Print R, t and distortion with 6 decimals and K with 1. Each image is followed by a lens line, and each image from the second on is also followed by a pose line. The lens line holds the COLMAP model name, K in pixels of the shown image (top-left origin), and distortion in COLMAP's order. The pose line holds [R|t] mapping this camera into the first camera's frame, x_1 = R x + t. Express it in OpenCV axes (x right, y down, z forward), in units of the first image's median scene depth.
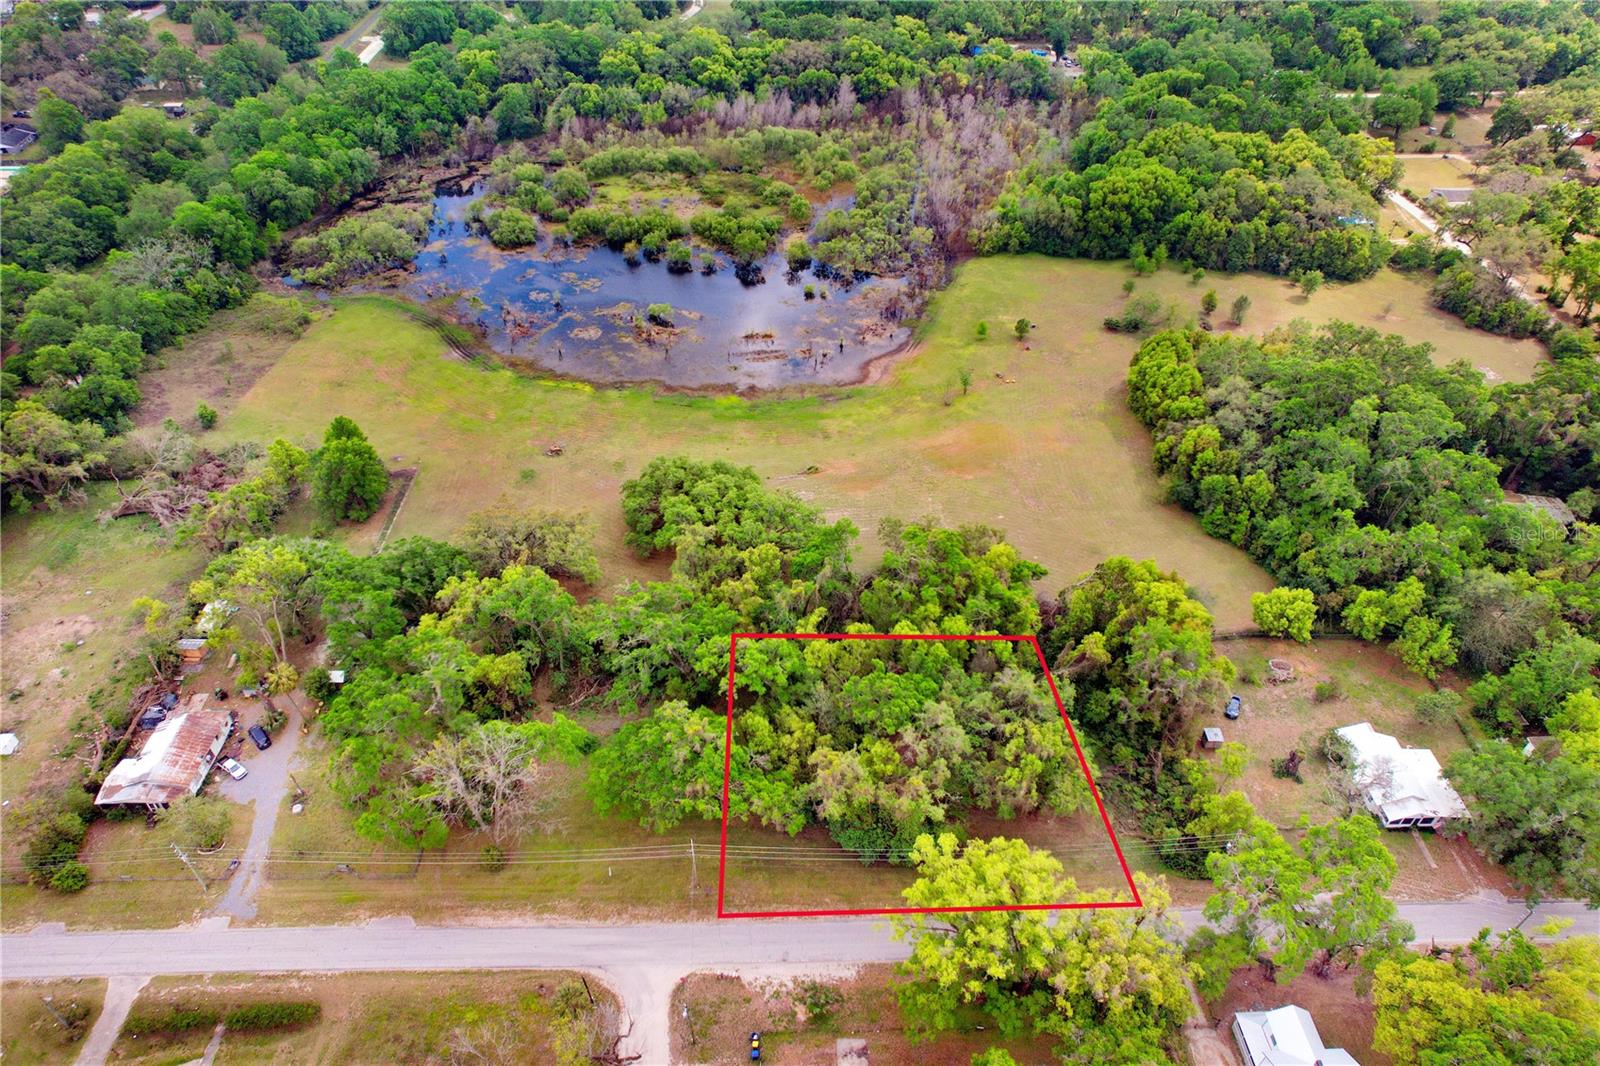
lens RADIAL K [[1017.6, 0, 800.0], [0, 1017.6, 533.0], [0, 0, 1]] dist [-0.079614, 0.070339]
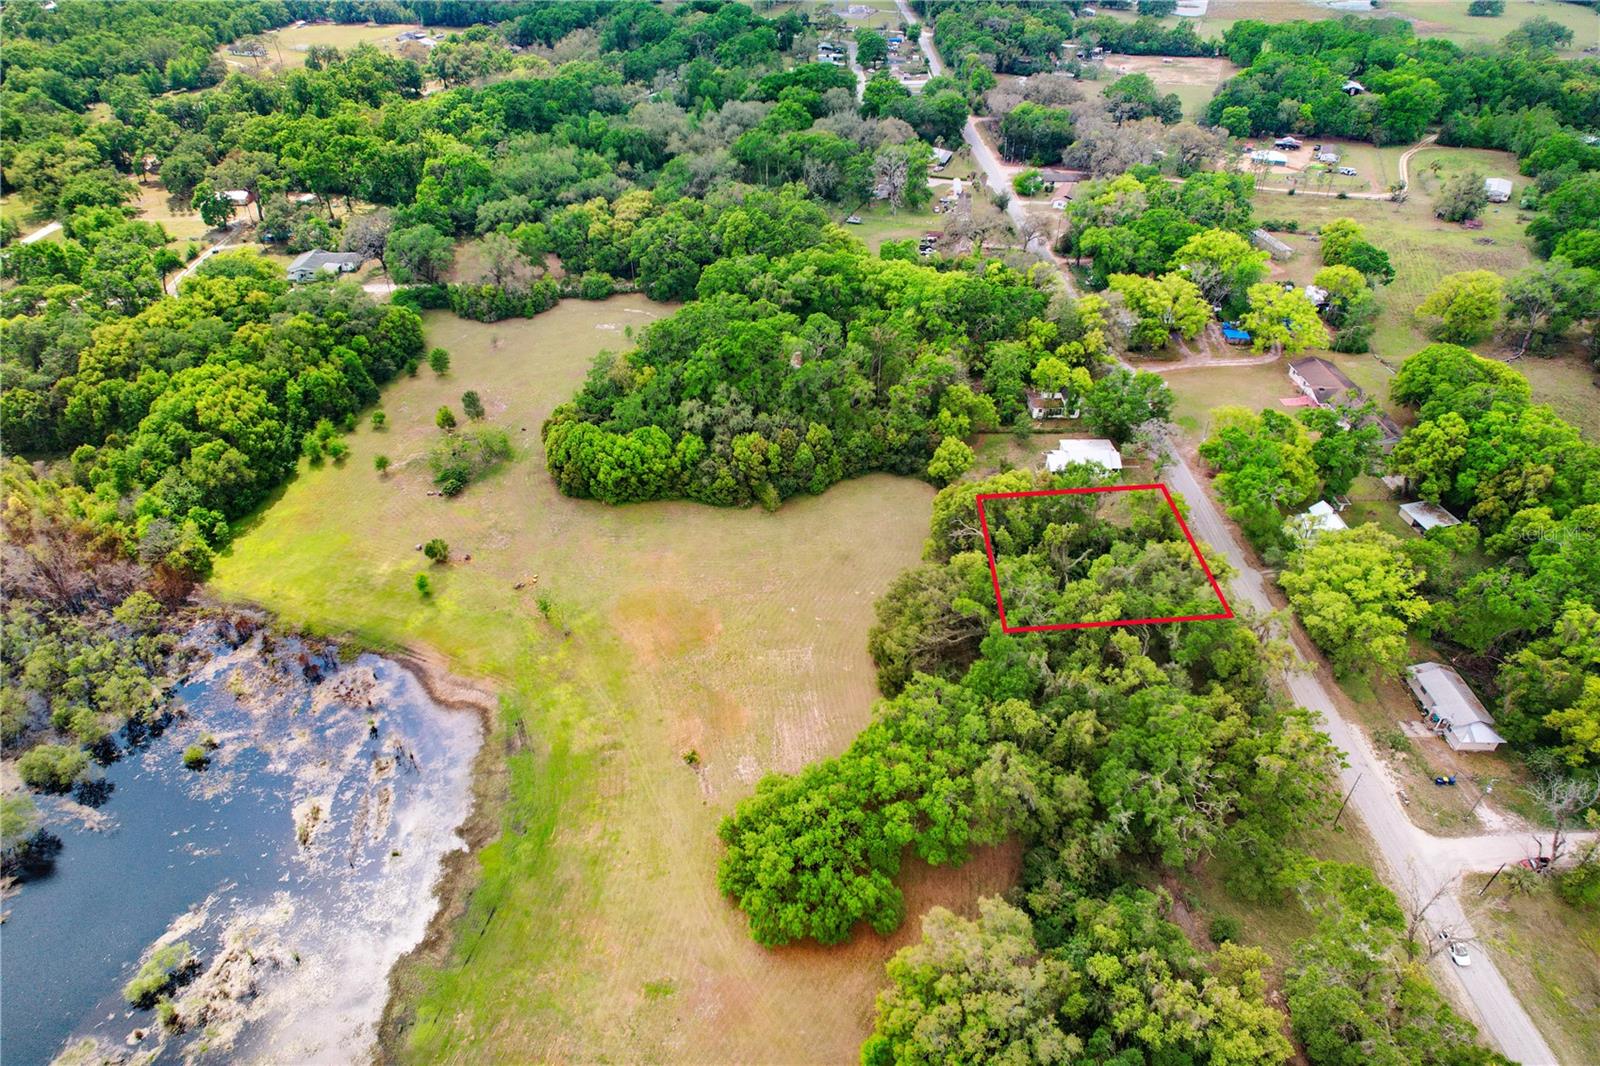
lens RADIAL K [[1017.6, 0, 800.0], [0, 1017.6, 533.0], [0, 0, 1]] dist [-0.079614, 0.070339]
pose [[0.007686, -0.593112, 0.805083, -0.418200], [0.643659, 0.619080, 0.449937, -0.381030], [-0.765274, 0.514741, 0.386521, 0.442500]]
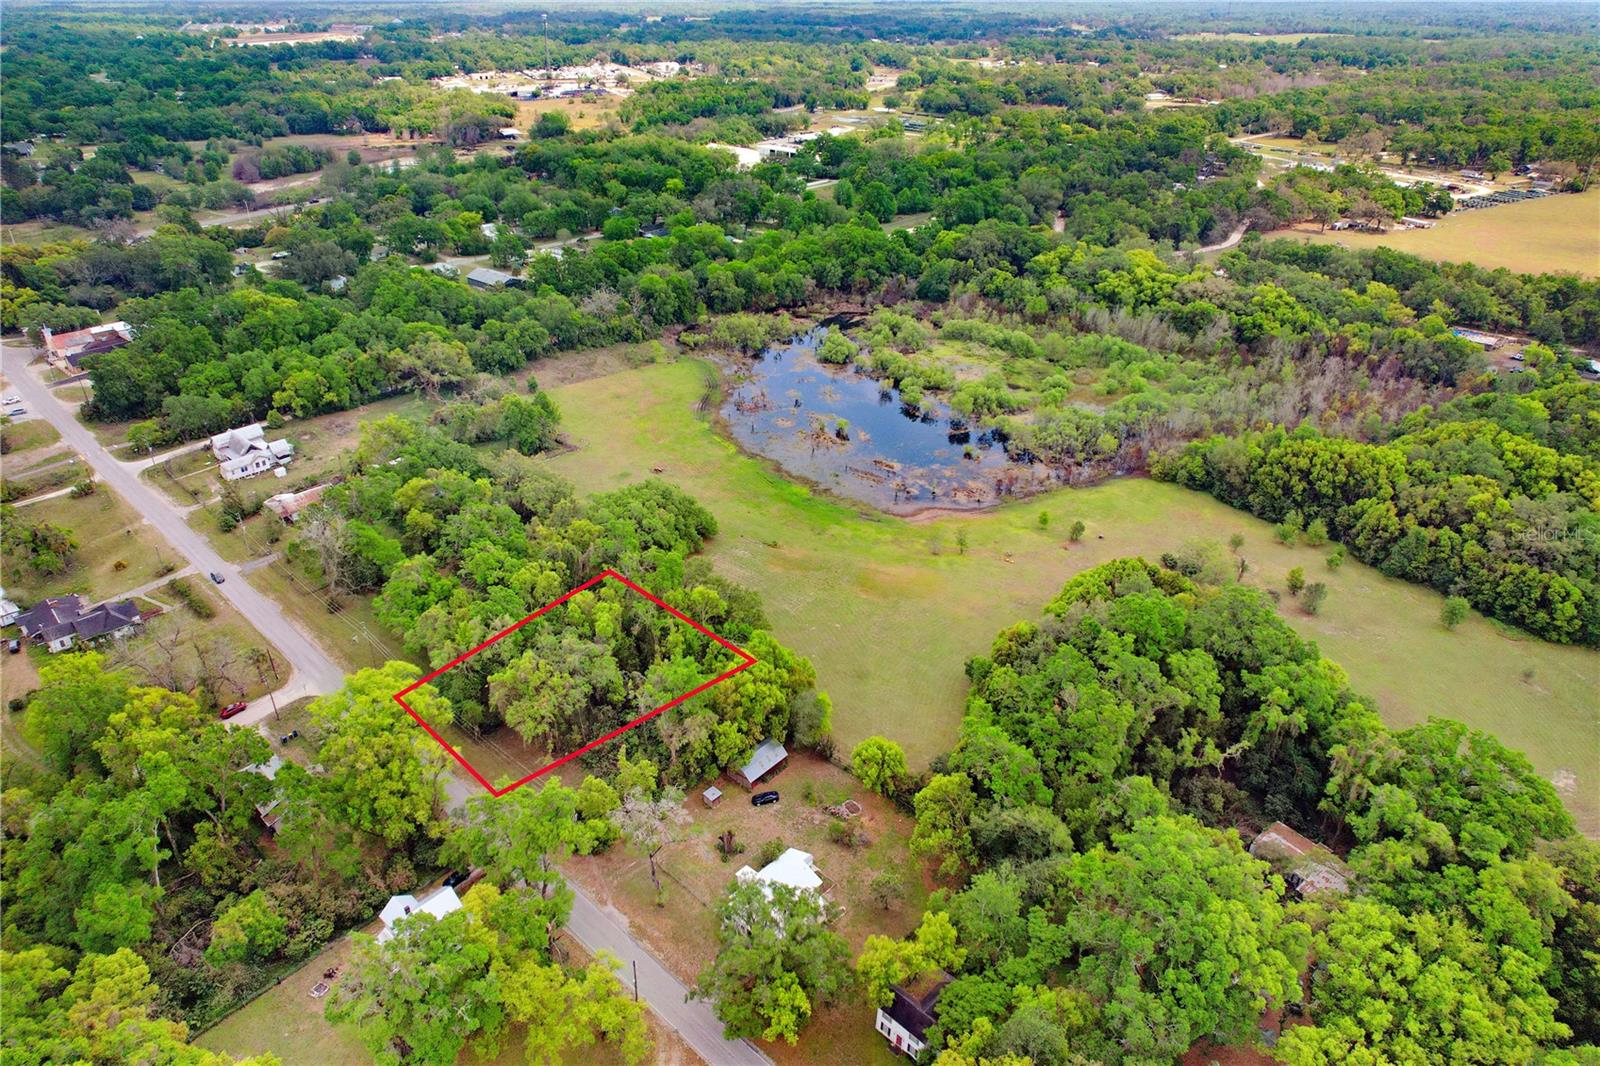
lens RADIAL K [[1017.6, 0, 800.0], [0, 1017.6, 533.0], [0, 0, 1]] dist [-0.079614, 0.070339]
pose [[0.704789, 0.335672, -0.624978, 0.654848], [-0.453025, 0.890910, -0.032374, -0.040384], [0.545931, 0.305947, 0.779971, 0.052160]]
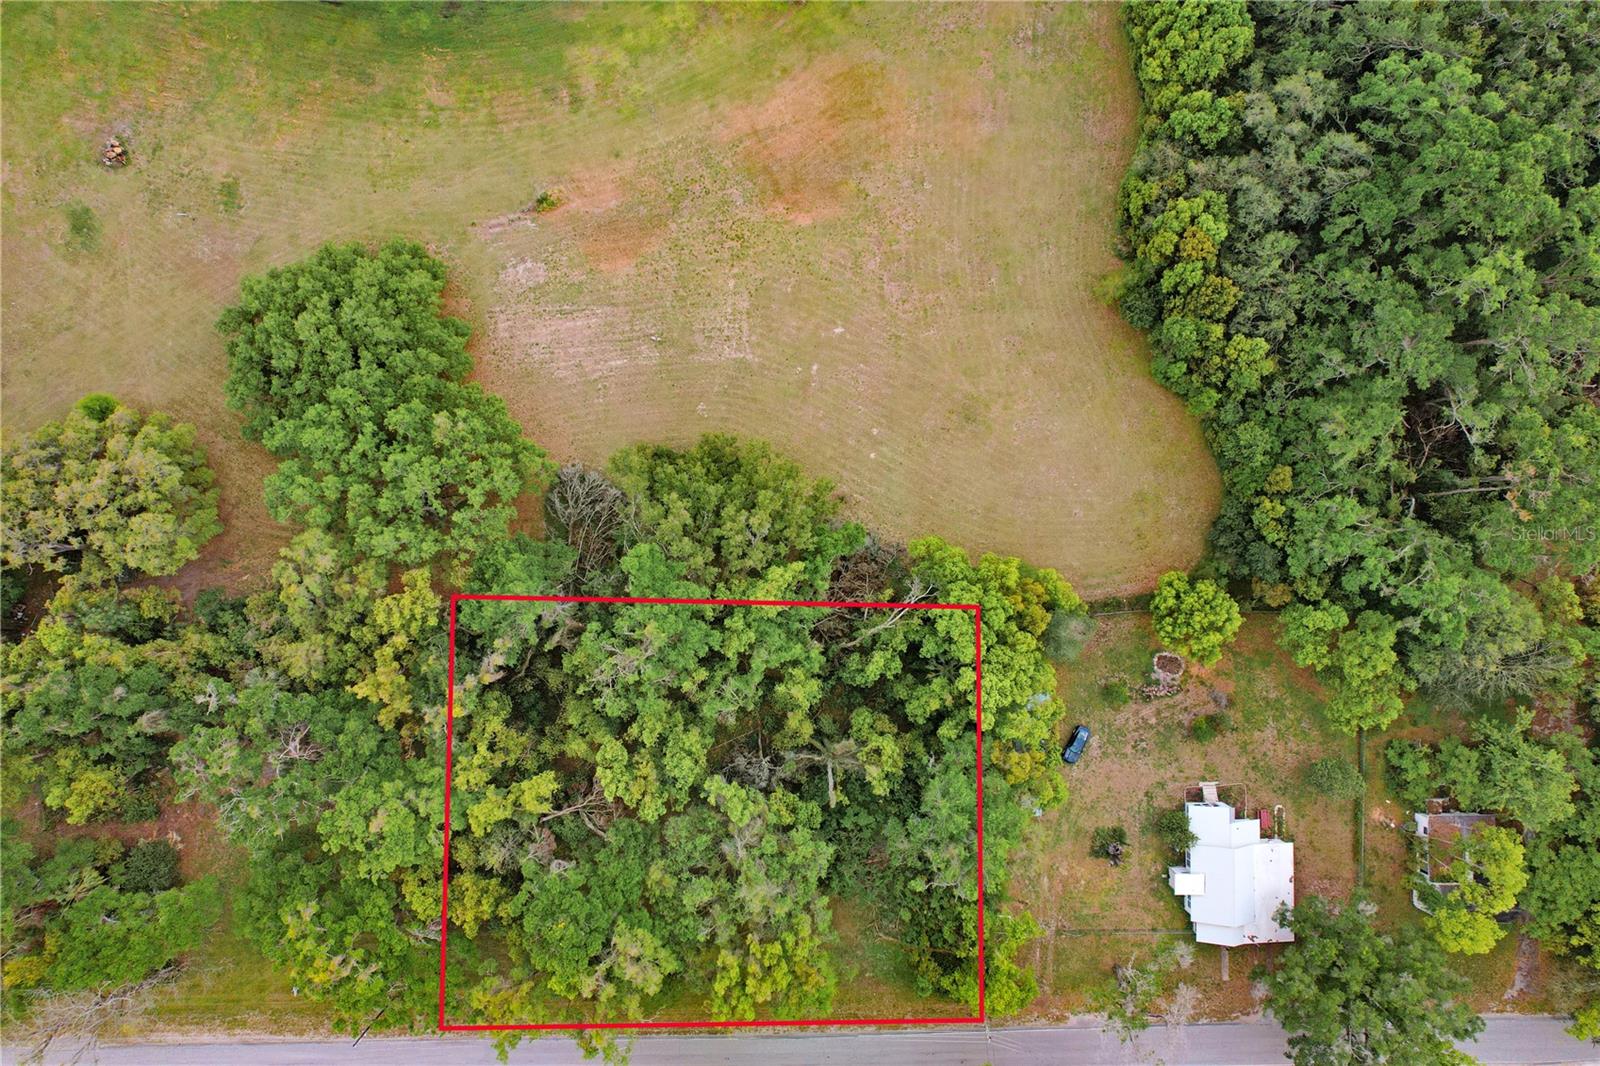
lens RADIAL K [[1017.6, 0, 800.0], [0, 1017.6, 533.0], [0, 0, 1]] dist [-0.079614, 0.070339]
pose [[0.999928, 0.010220, -0.006221, 0.136977], [-0.001947, 0.652044, 0.758179, -0.314293], [0.011804, -0.758112, 0.652017, 0.377858]]
